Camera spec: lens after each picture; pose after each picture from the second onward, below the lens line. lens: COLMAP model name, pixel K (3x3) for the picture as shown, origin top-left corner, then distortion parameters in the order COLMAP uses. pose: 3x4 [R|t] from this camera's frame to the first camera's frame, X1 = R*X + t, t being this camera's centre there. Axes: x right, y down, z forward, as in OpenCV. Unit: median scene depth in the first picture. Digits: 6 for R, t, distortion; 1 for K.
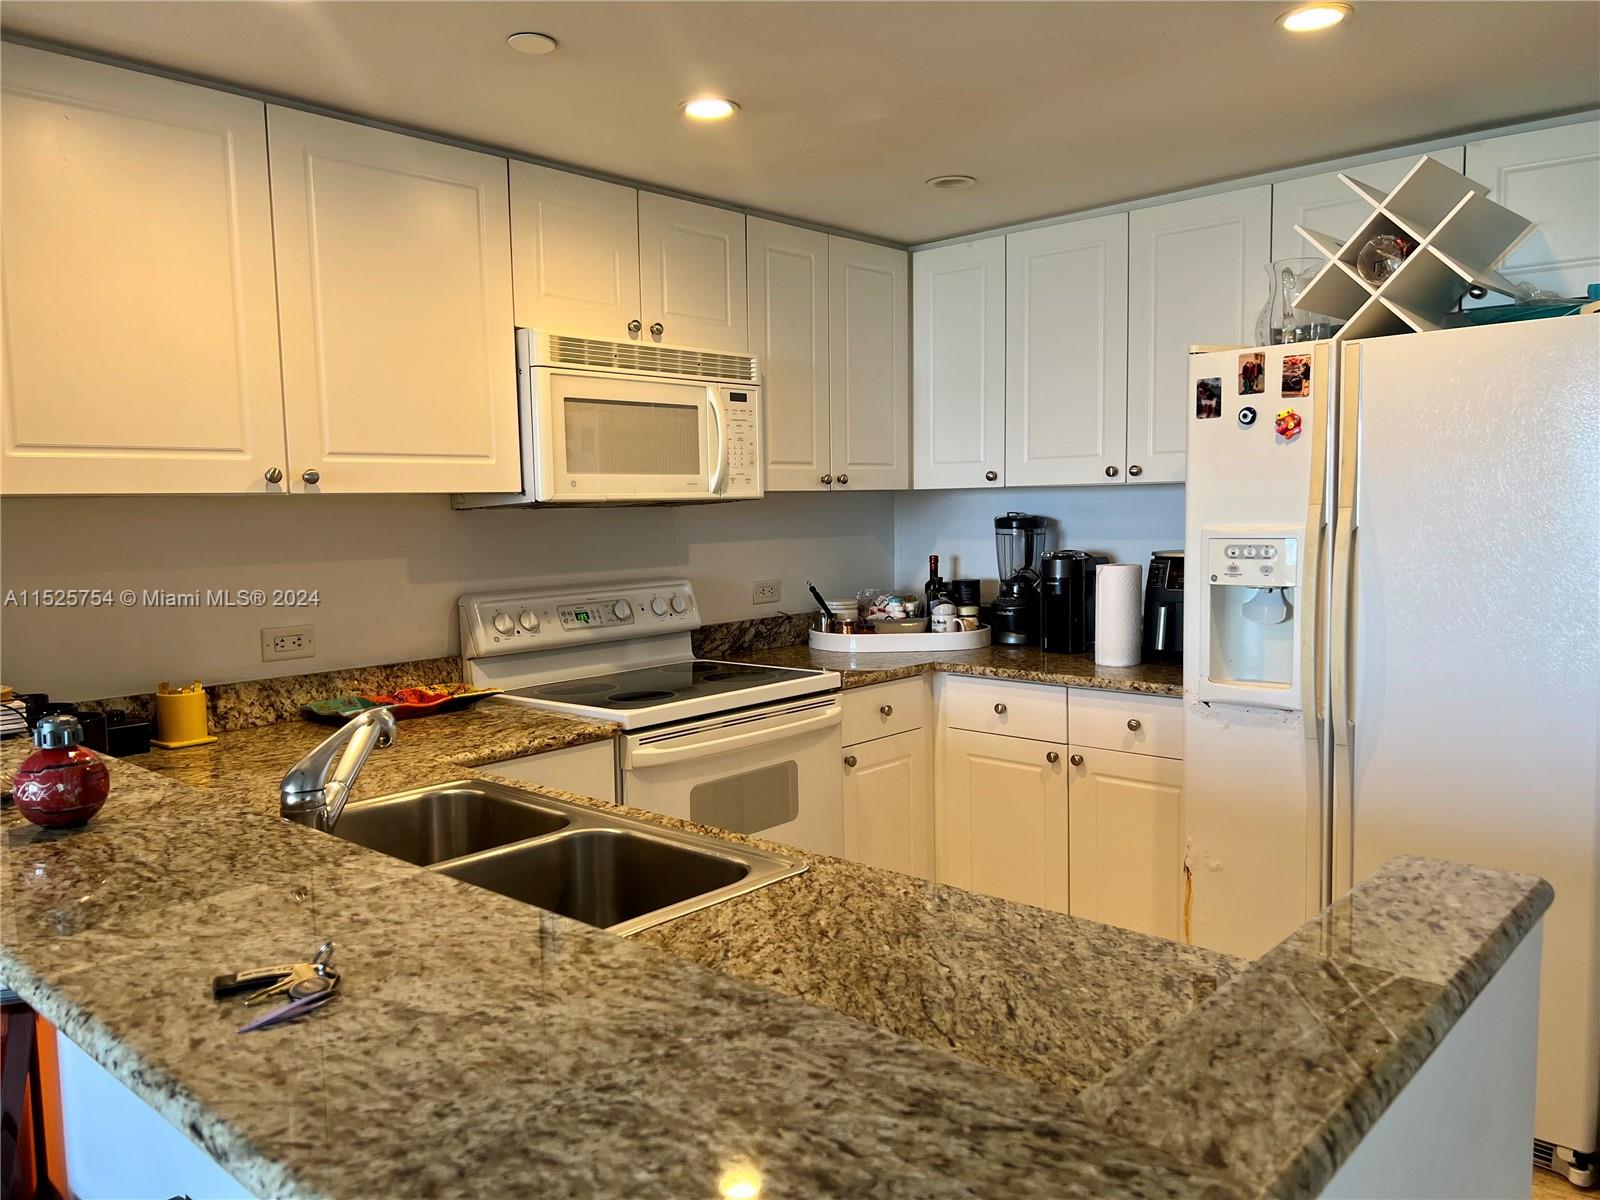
lens RADIAL K [[1180.7, 0, 804.5], [0, 1180.7, 608.0], [0, 0, 1]] dist [-0.011989, -0.015858]
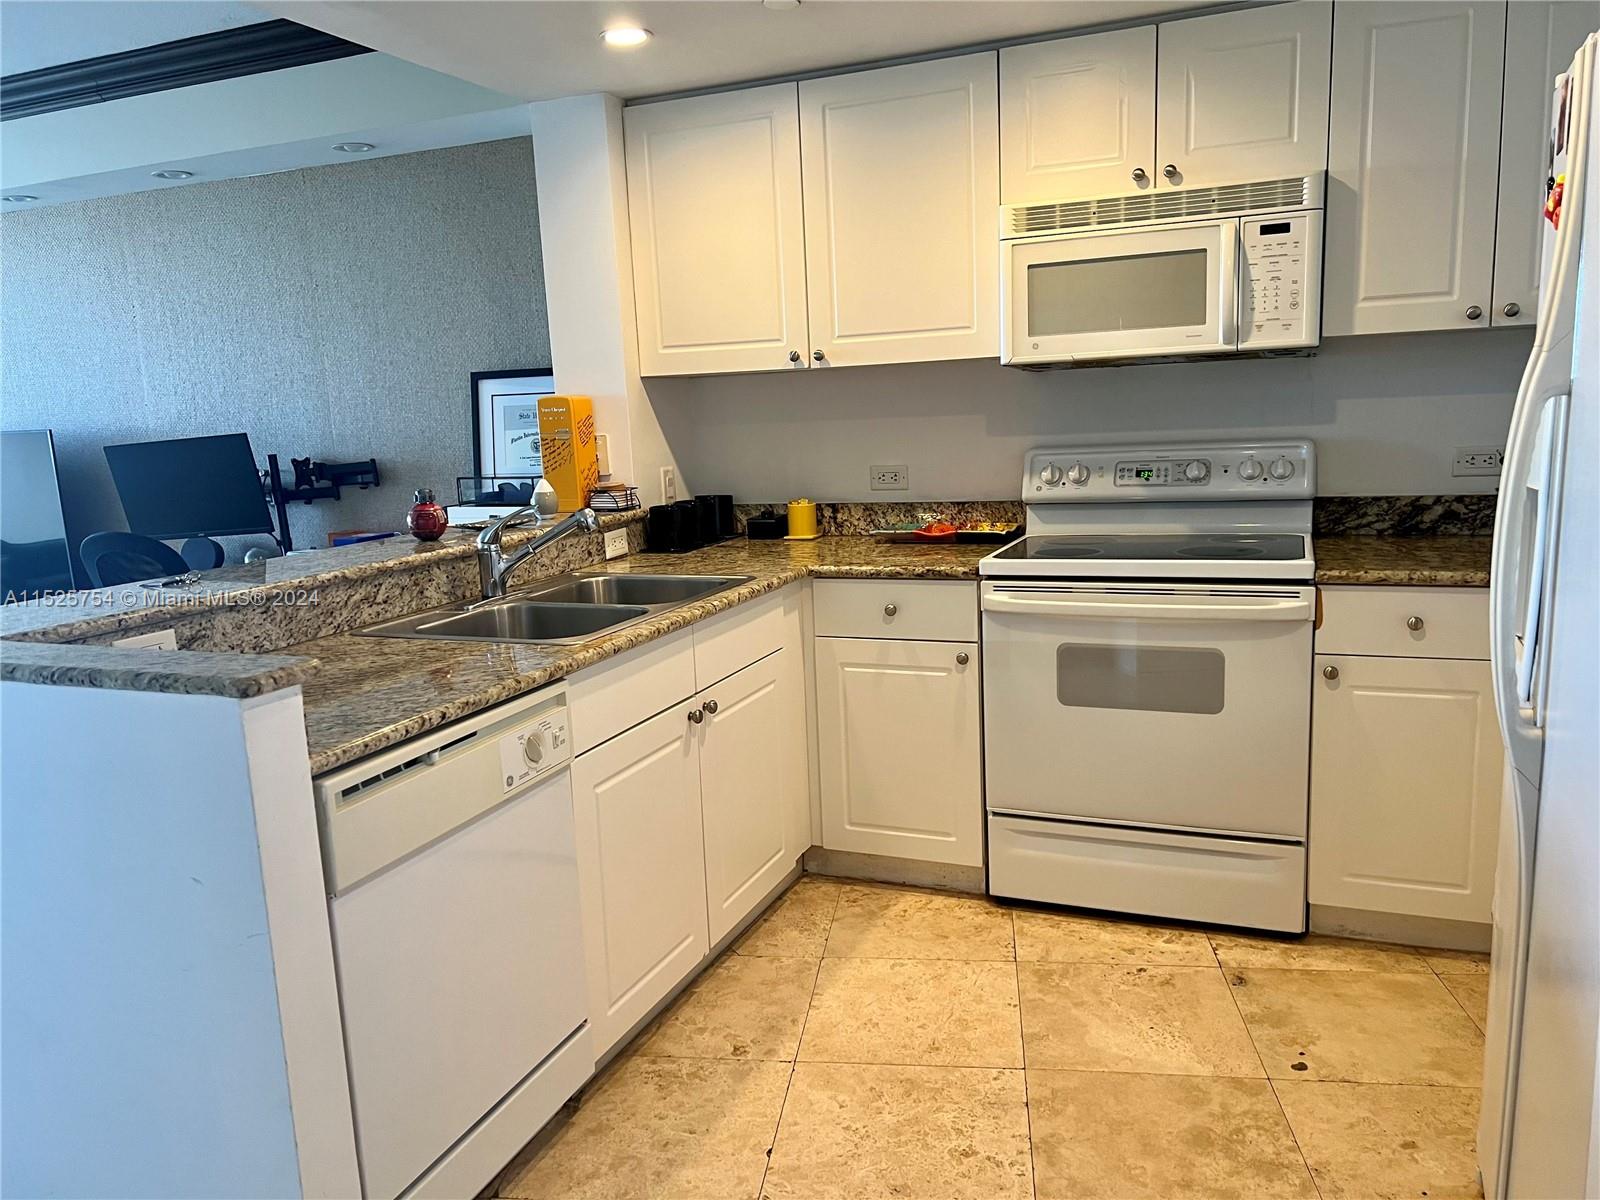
lens RADIAL K [[1180.7, 0, 801.3], [0, 1180.7, 598.8], [0, 0, 1]] dist [-0.011989, -0.015858]
pose [[0.309528, 0.158152, -0.937646, 0.726063], [-0.040073, 0.987365, 0.153310, -0.032165], [0.950045, -0.009879, 0.311955, 0.429652]]
